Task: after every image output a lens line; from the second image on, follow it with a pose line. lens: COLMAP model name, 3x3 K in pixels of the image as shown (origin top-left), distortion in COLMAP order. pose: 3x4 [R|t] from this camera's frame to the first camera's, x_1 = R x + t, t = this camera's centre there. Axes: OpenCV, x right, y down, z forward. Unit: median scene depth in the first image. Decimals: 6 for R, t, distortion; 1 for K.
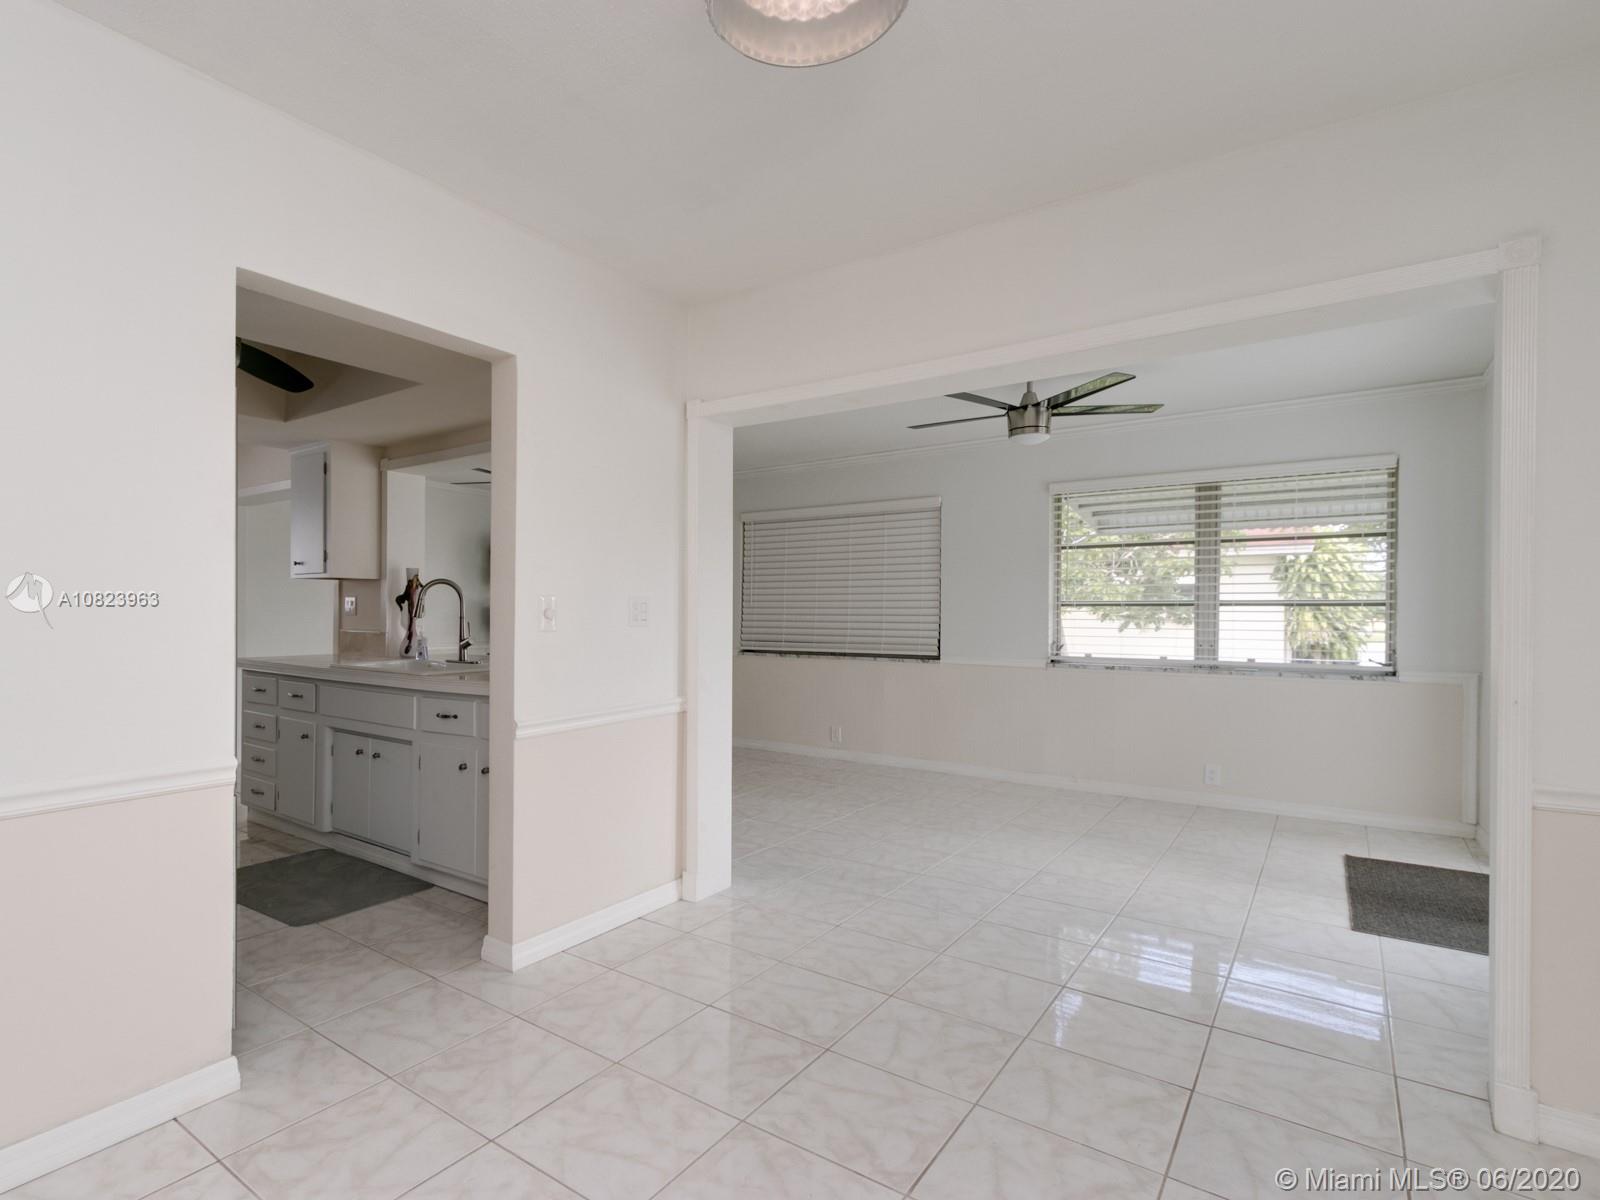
lens RADIAL K [[804.6, 0, 797.9], [0, 804.6, 595.7], [0, 0, 1]] dist [0.006033, -0.000912]
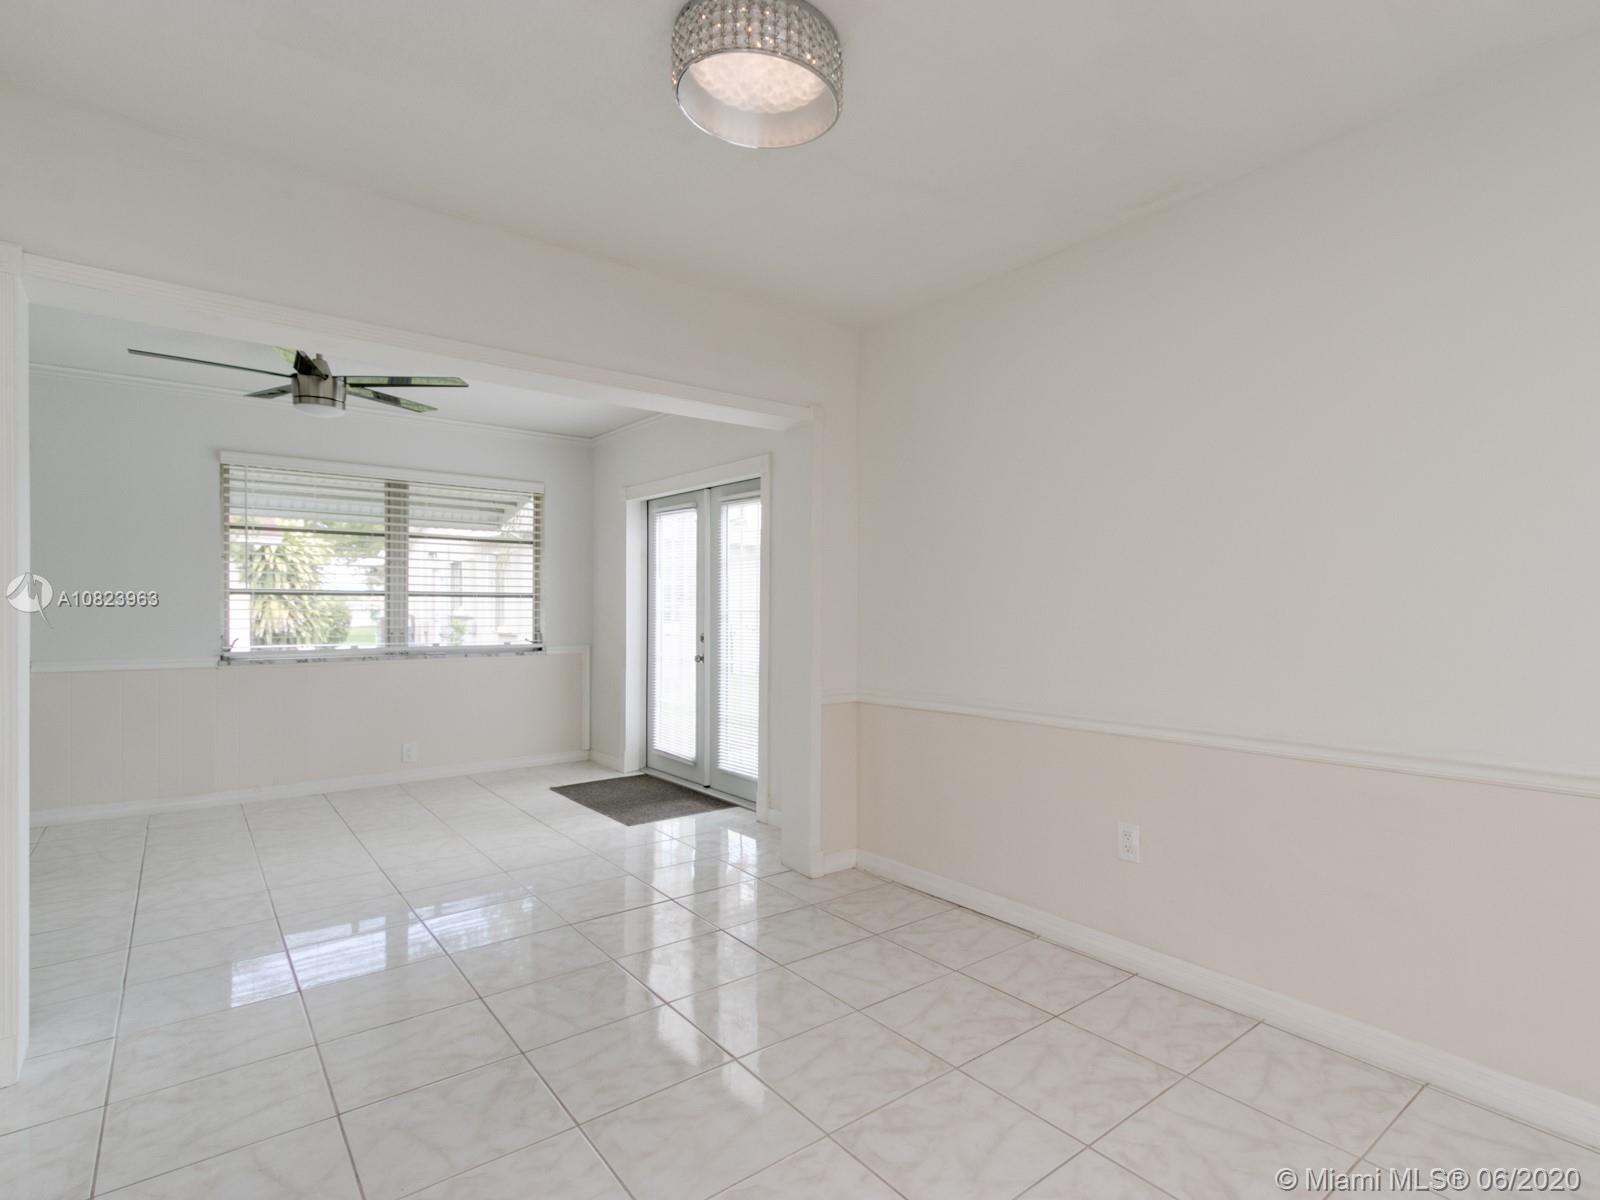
lens RADIAL K [[804.6, 0, 796.1], [0, 804.6, 595.4], [0, 0, 1]] dist [0.006033, -0.000912]
pose [[0.299959, 0.010267, 0.953897, -0.349826], [-0.022799, 0.999734, -0.003591, 0.003410], [-0.953680, -0.020670, 0.300113, 0.178055]]
